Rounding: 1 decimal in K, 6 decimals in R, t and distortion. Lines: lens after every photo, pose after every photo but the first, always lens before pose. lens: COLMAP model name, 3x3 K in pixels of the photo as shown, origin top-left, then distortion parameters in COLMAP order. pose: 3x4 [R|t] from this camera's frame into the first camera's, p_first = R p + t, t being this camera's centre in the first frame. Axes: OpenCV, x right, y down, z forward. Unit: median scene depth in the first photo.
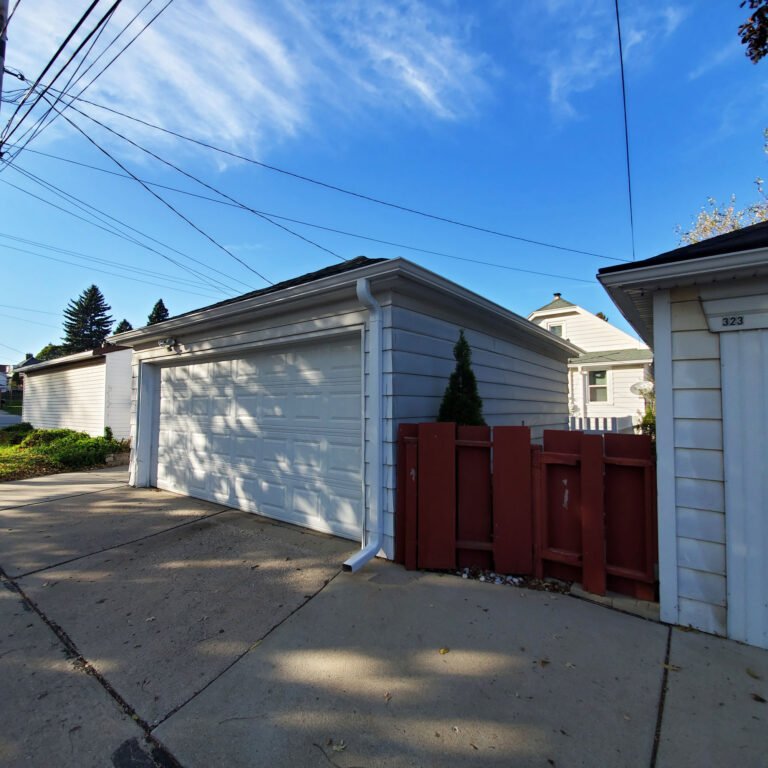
lens RADIAL K [[403.4, 0, 393.8], [0, 403.4, 386.0], [0, 0, 1]] dist [0.014614, -0.012431]
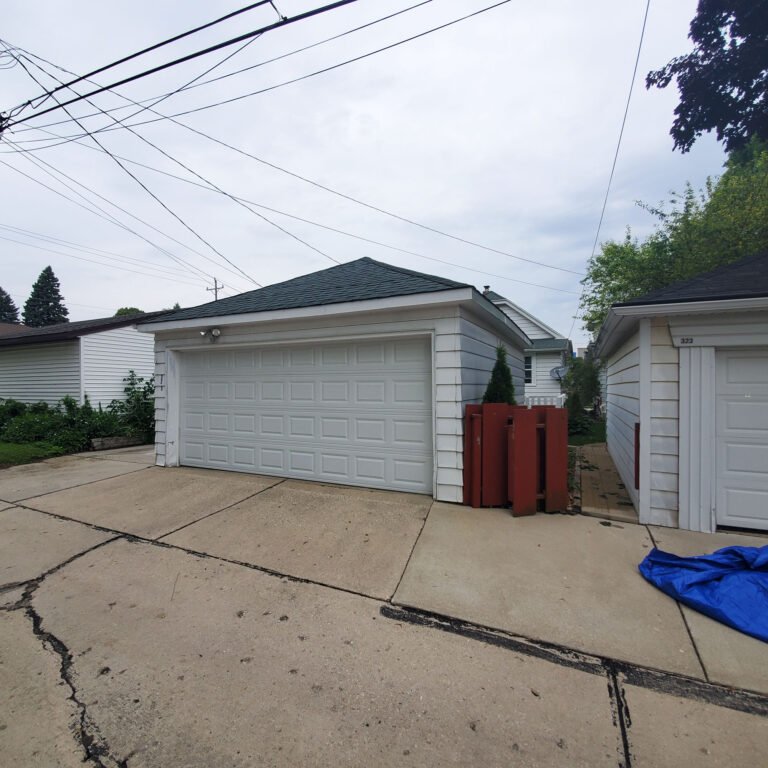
lens RADIAL K [[403.4, 0, 393.8], [0, 403.4, 386.0], [0, 0, 1]] dist [0.014614, -0.012431]
pose [[0.976516, 0.001045, 0.215441, -0.579195], [-0.010435, 0.999044, 0.042453, -0.028170], [-0.215190, -0.043704, 0.975594, -0.308200]]
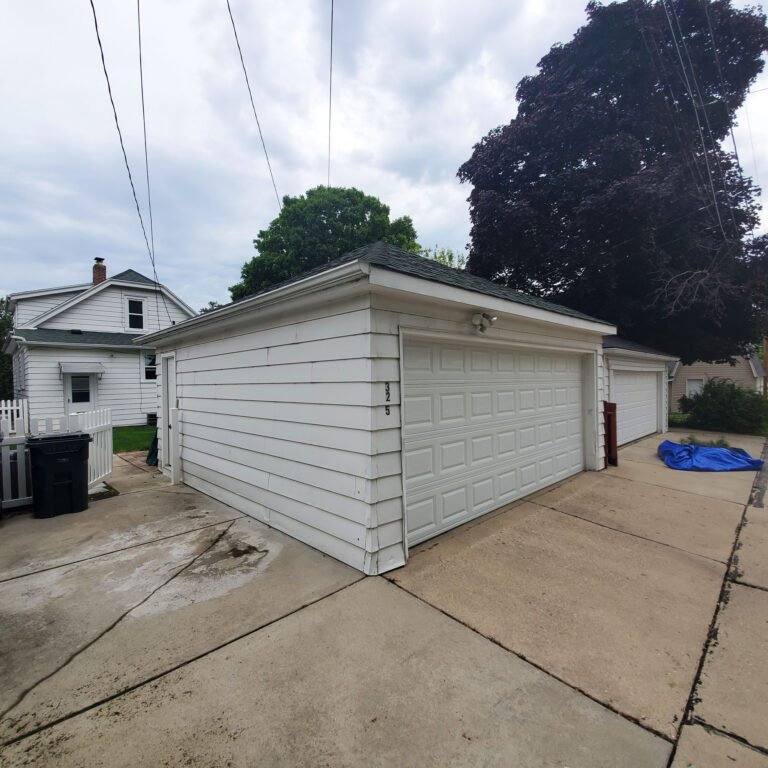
lens RADIAL K [[403.4, 0, 393.8], [0, 403.4, 386.0], [0, 0, 1]] dist [0.014614, -0.012431]
pose [[0.137554, 0.002103, 0.990492, -2.360833], [-0.011944, 0.999929, -0.000464, 0.026616], [-0.990422, -0.011767, 0.137569, 1.923947]]
